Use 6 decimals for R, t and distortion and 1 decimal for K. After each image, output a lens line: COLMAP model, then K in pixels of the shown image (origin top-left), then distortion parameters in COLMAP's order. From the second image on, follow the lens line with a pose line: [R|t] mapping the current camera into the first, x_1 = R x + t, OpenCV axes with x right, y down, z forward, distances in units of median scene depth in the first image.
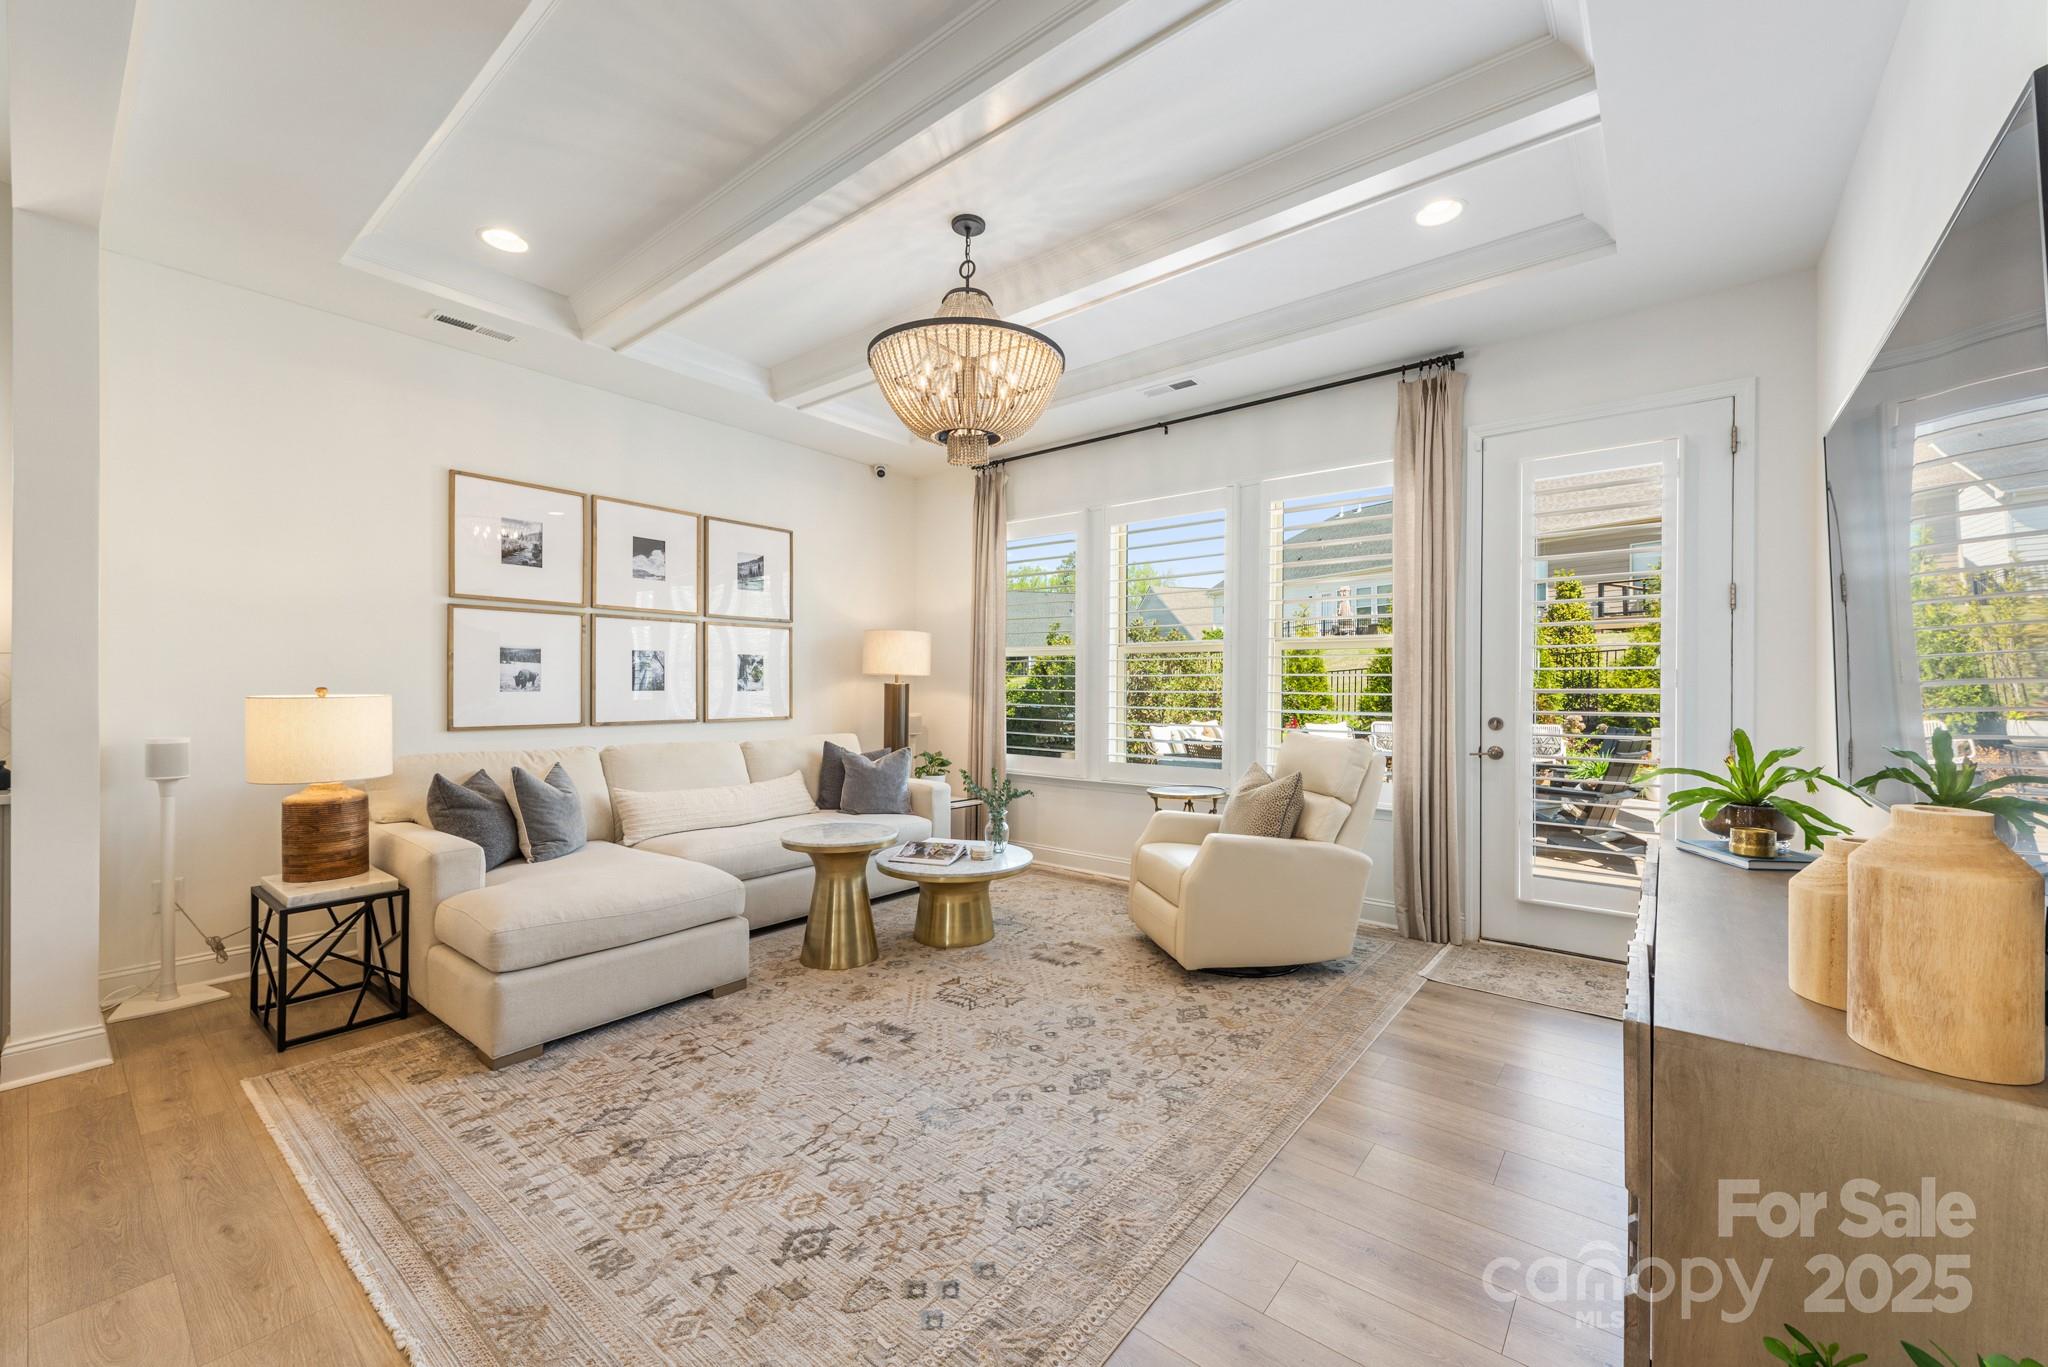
lens RADIAL K [[798.7, 0, 1031.0], [0, 798.7, 688.3], [0, 0, 1]] dist [0.008543, -0.002783]
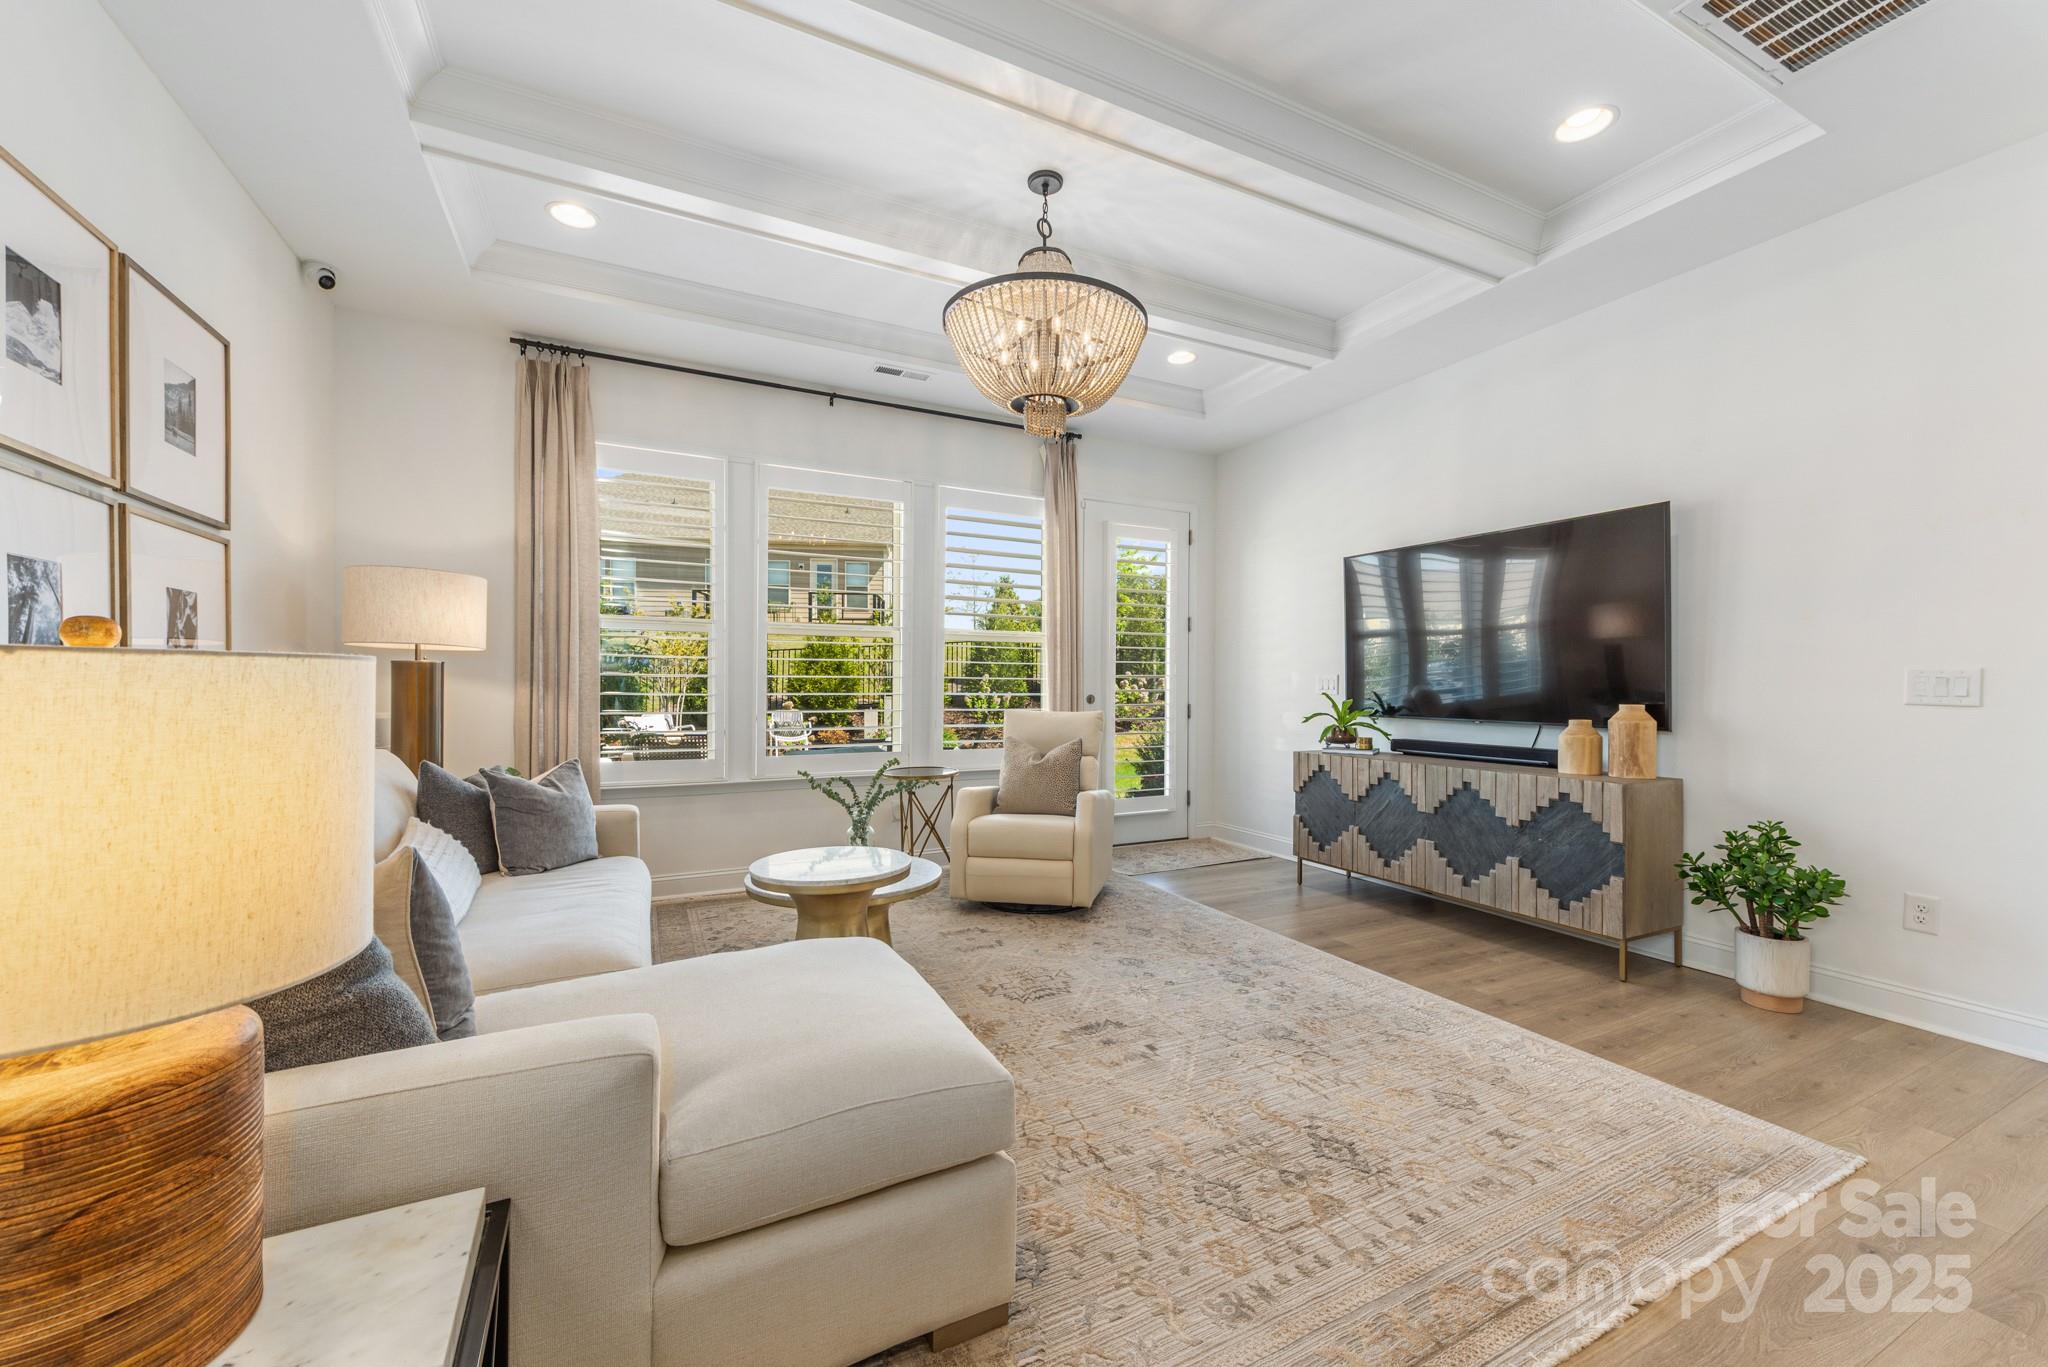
lens RADIAL K [[798.7, 0, 1040.2], [0, 798.7, 692.0], [0, 0, 1]] dist [0.008543, -0.002783]
pose [[0.409759, -0.009909, 0.912140, -0.802363], [0.000167, 0.999942, 0.010788, 0.016129], [-0.912194, -0.004268, 0.409737, 0.511433]]
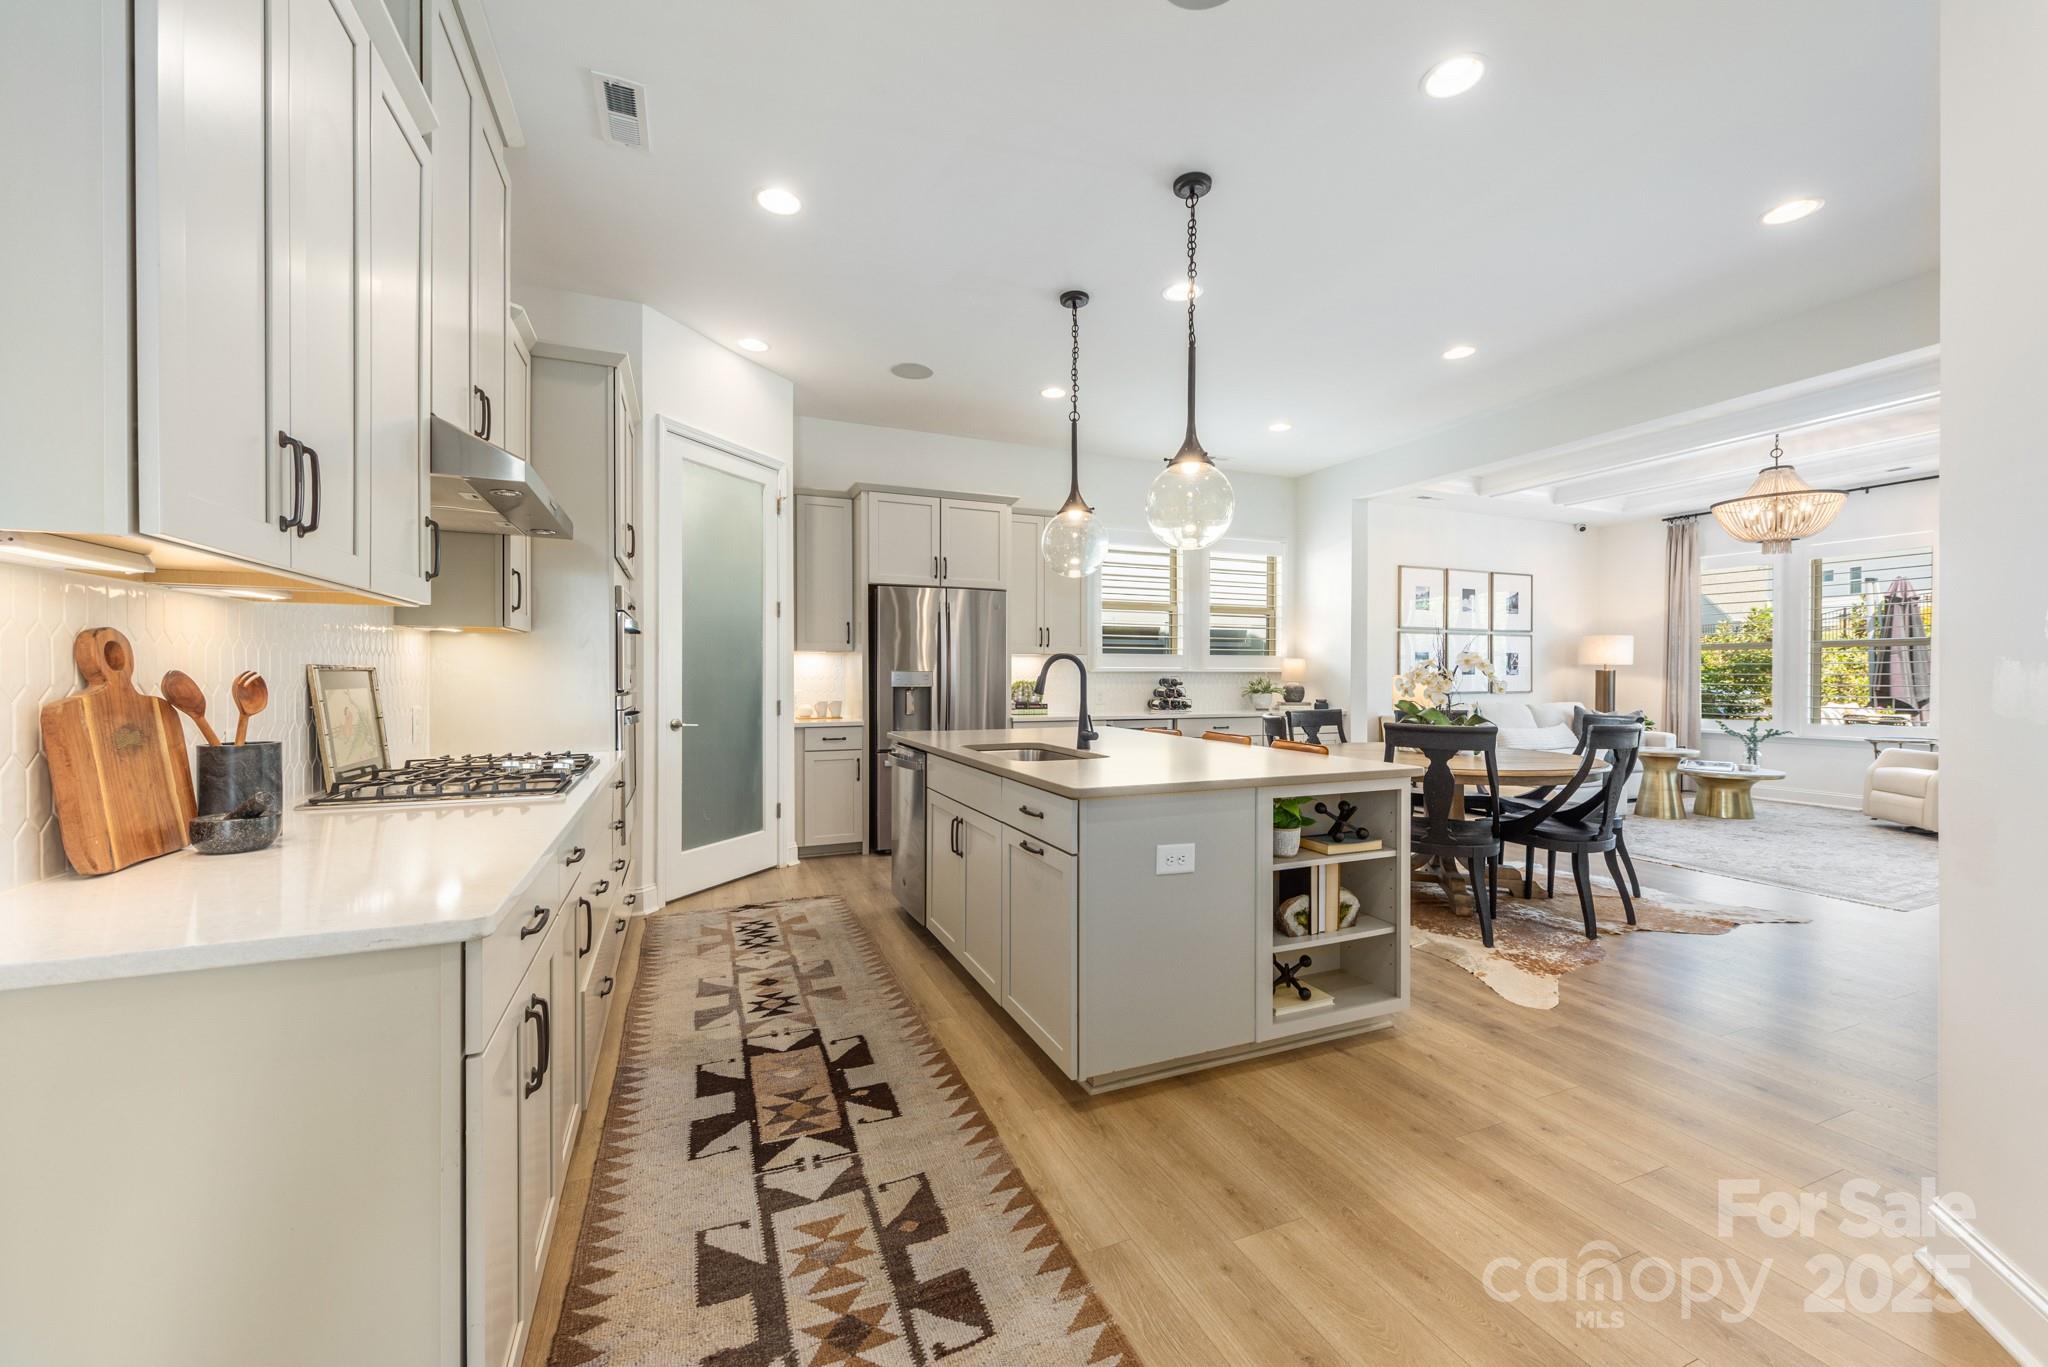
lens RADIAL K [[798.7, 0, 1029.1], [0, 798.7, 680.3], [0, 0, 1]] dist [0.008543, -0.002783]
pose [[0.879820, 0.000243, -0.475308, -0.622916], [0.000366, 0.999999, 0.001190, 0.017046], [0.475307, -0.001221, 0.879819, -1.304079]]
